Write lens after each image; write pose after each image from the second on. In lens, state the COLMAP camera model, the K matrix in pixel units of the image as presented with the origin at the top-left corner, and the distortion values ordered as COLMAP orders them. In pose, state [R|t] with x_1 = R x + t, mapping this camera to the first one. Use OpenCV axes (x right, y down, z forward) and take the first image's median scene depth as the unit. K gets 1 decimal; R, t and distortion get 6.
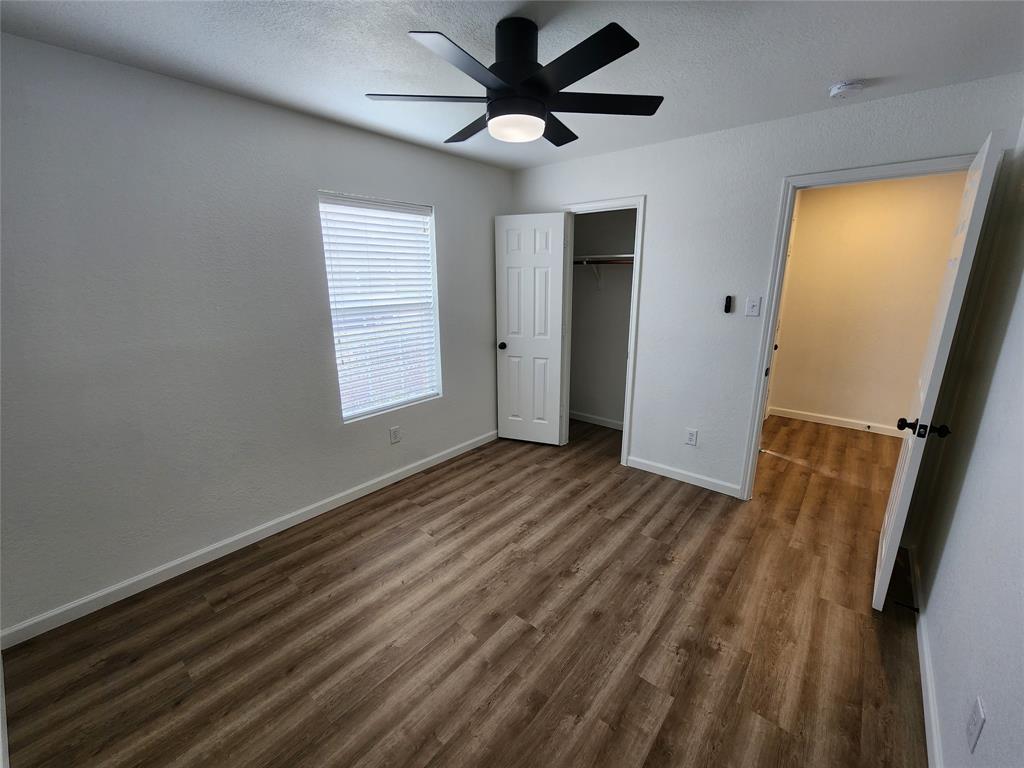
lens RADIAL K [[419.8, 0, 515.1], [0, 419.8, 382.3], [0, 0, 1]] dist [0.000453, -0.002096]
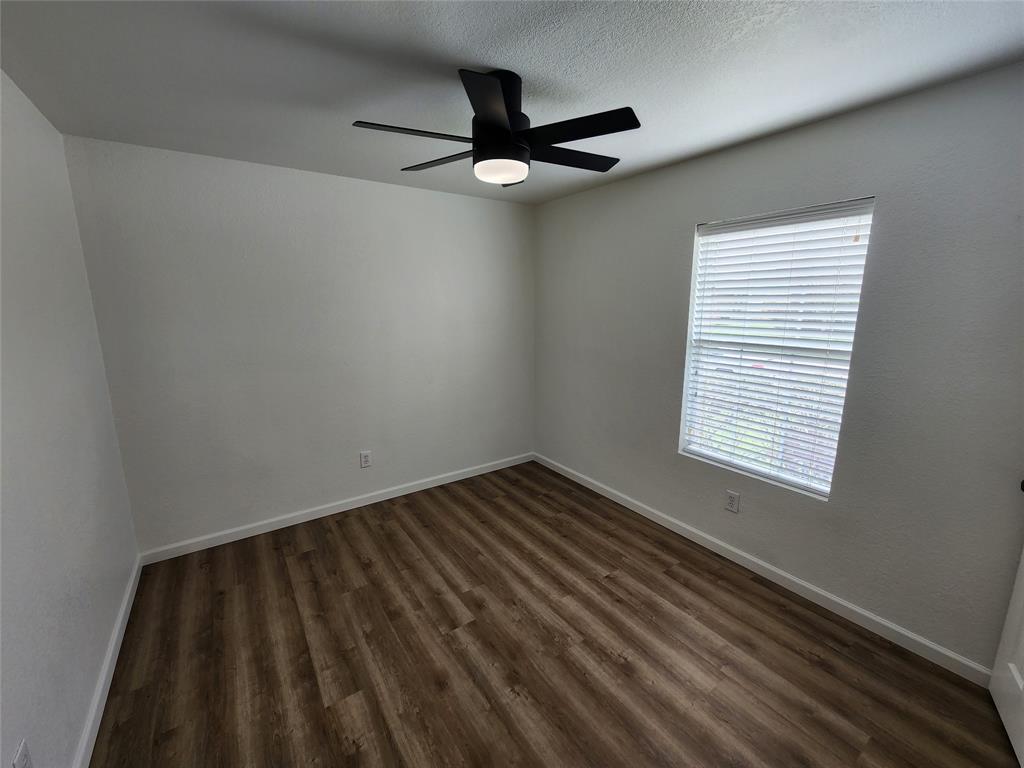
lens RADIAL K [[419.8, 0, 515.1], [0, 419.8, 382.3], [0, 0, 1]] dist [0.000453, -0.002096]
pose [[-0.261381, 0.187059, -0.946937, 0.773487], [-0.240661, 0.937430, 0.251610, -0.273351], [0.934753, 0.293657, -0.200008, 0.999154]]
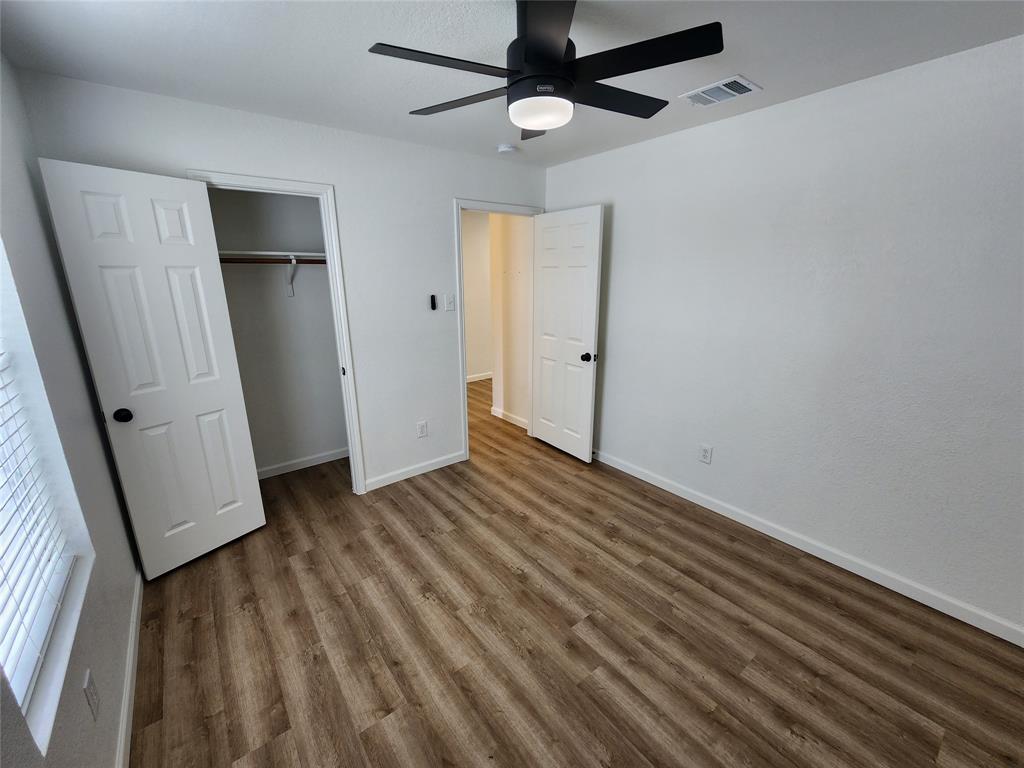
lens RADIAL K [[423.6, 0, 514.5], [0, 423.6, 380.4], [0, 0, 1]] dist [-0.000292, -0.000706]
pose [[0.207375, -0.240086, 0.948343, -0.717936], [0.250497, 0.950128, 0.185761, -0.177323], [-0.945646, 0.199035, 0.257173, 0.669902]]
